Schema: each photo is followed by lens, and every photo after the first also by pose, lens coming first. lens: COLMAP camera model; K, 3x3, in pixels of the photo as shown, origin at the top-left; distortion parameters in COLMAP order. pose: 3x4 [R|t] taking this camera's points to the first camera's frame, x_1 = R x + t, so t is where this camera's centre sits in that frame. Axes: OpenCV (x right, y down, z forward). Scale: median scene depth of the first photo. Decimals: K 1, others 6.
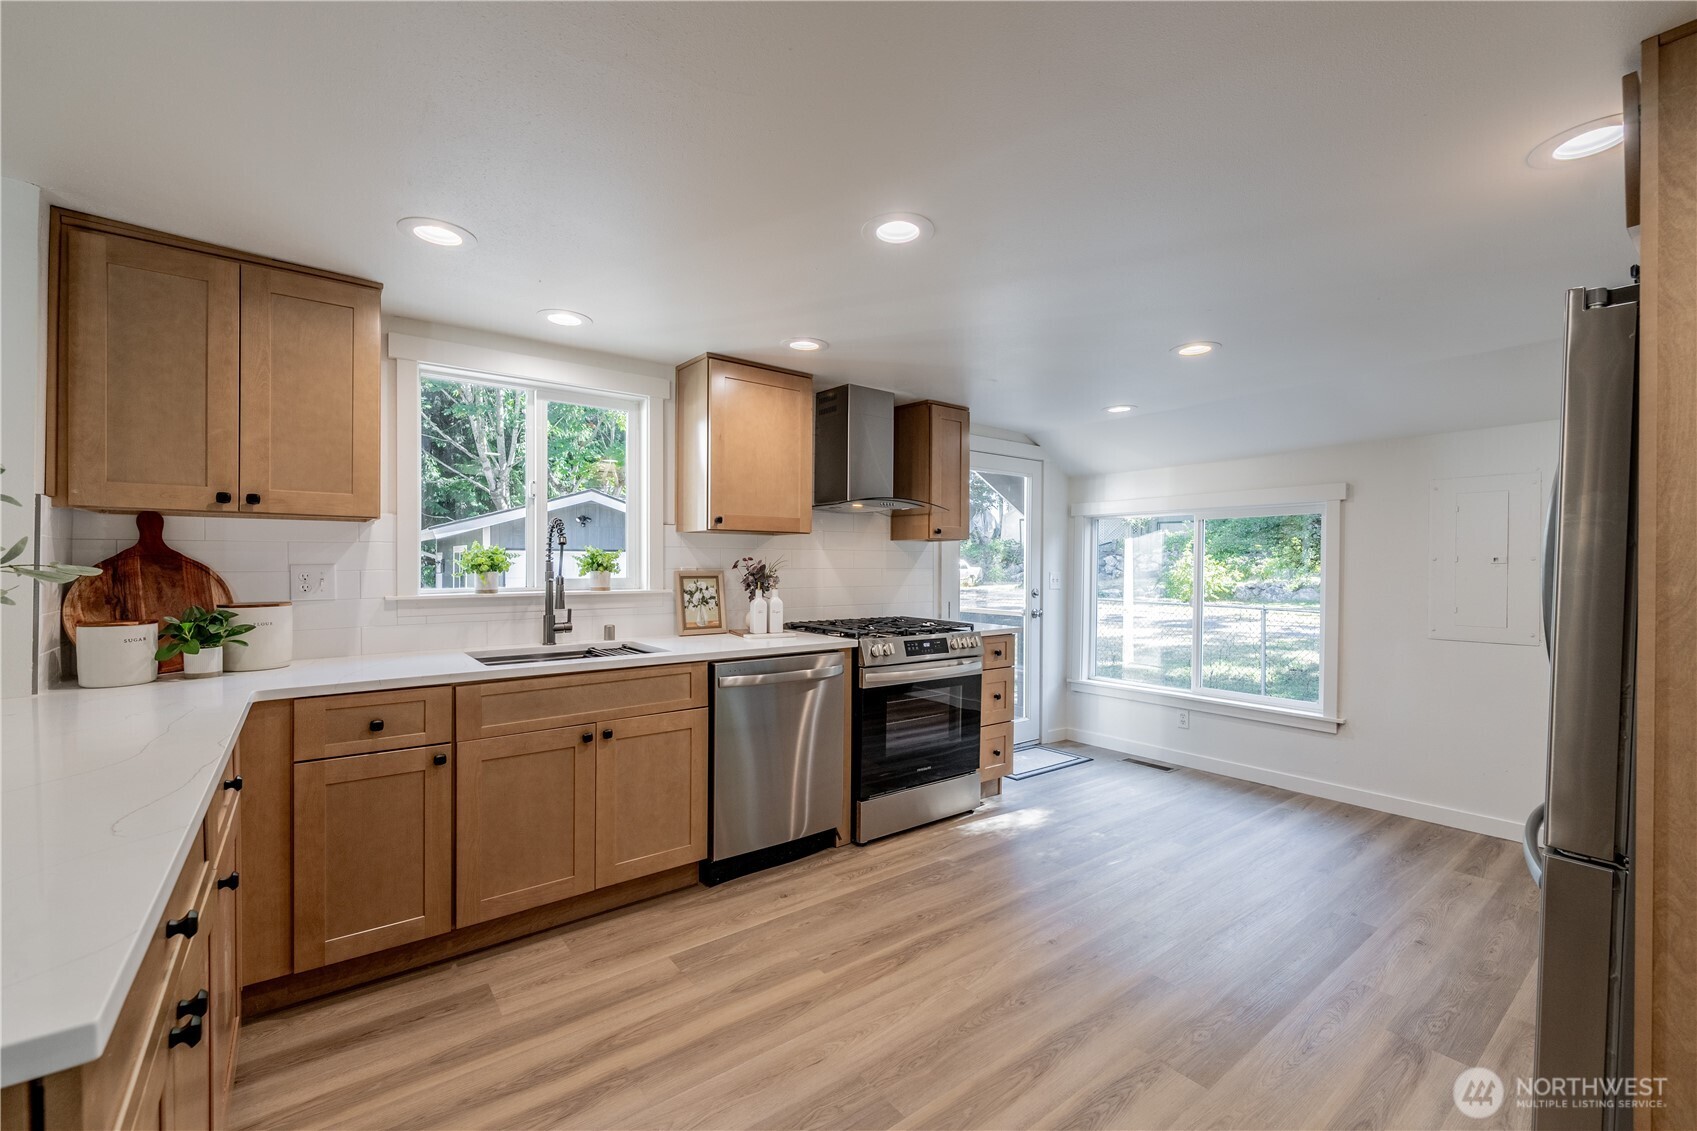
lens RADIAL K [[684.3, 0, 833.1], [0, 684.3, 573.8], [0, 0, 1]] dist [0.001469, -0.002255]
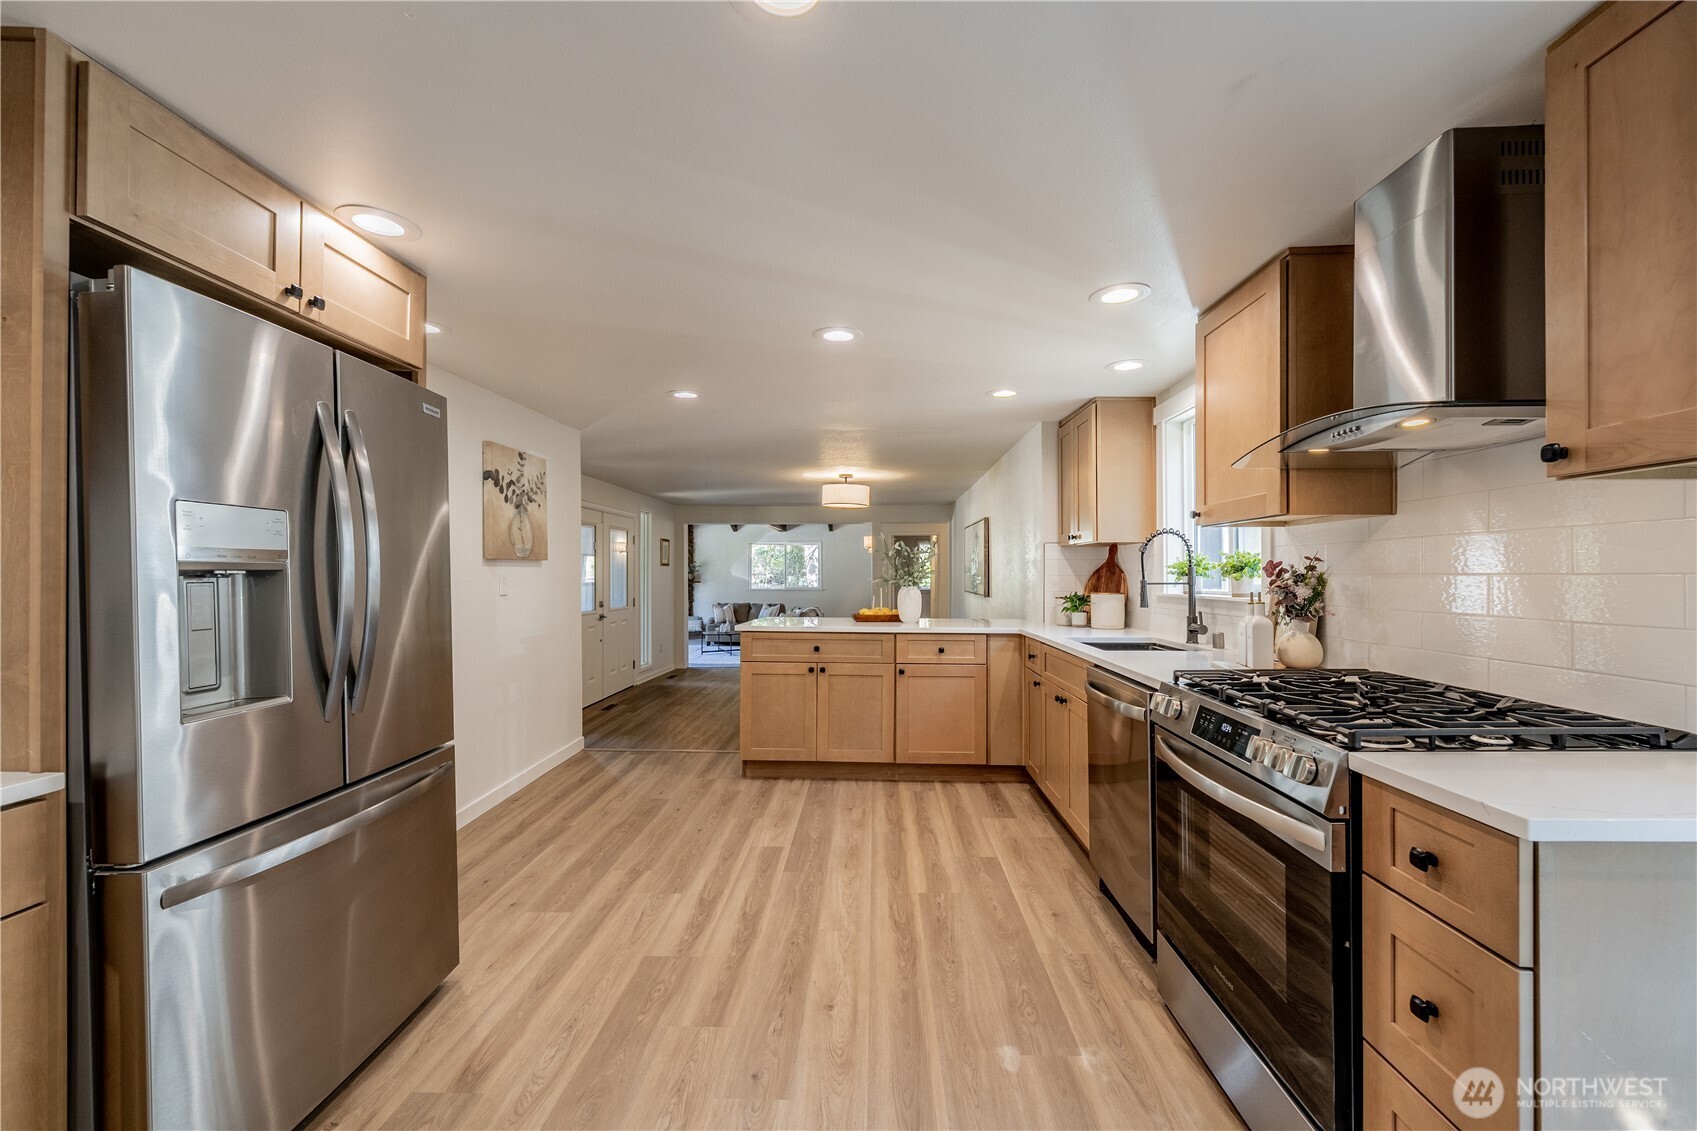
lens RADIAL K [[684.3, 0, 854.4], [0, 684.3, 572.1], [0, 0, 1]] dist [0.001469, -0.002255]
pose [[-0.615551, -0.002958, -0.788091, 0.849955], [-0.010869, 0.999930, 0.004737, -0.009987], [0.788022, 0.011481, -0.615540, 1.351929]]
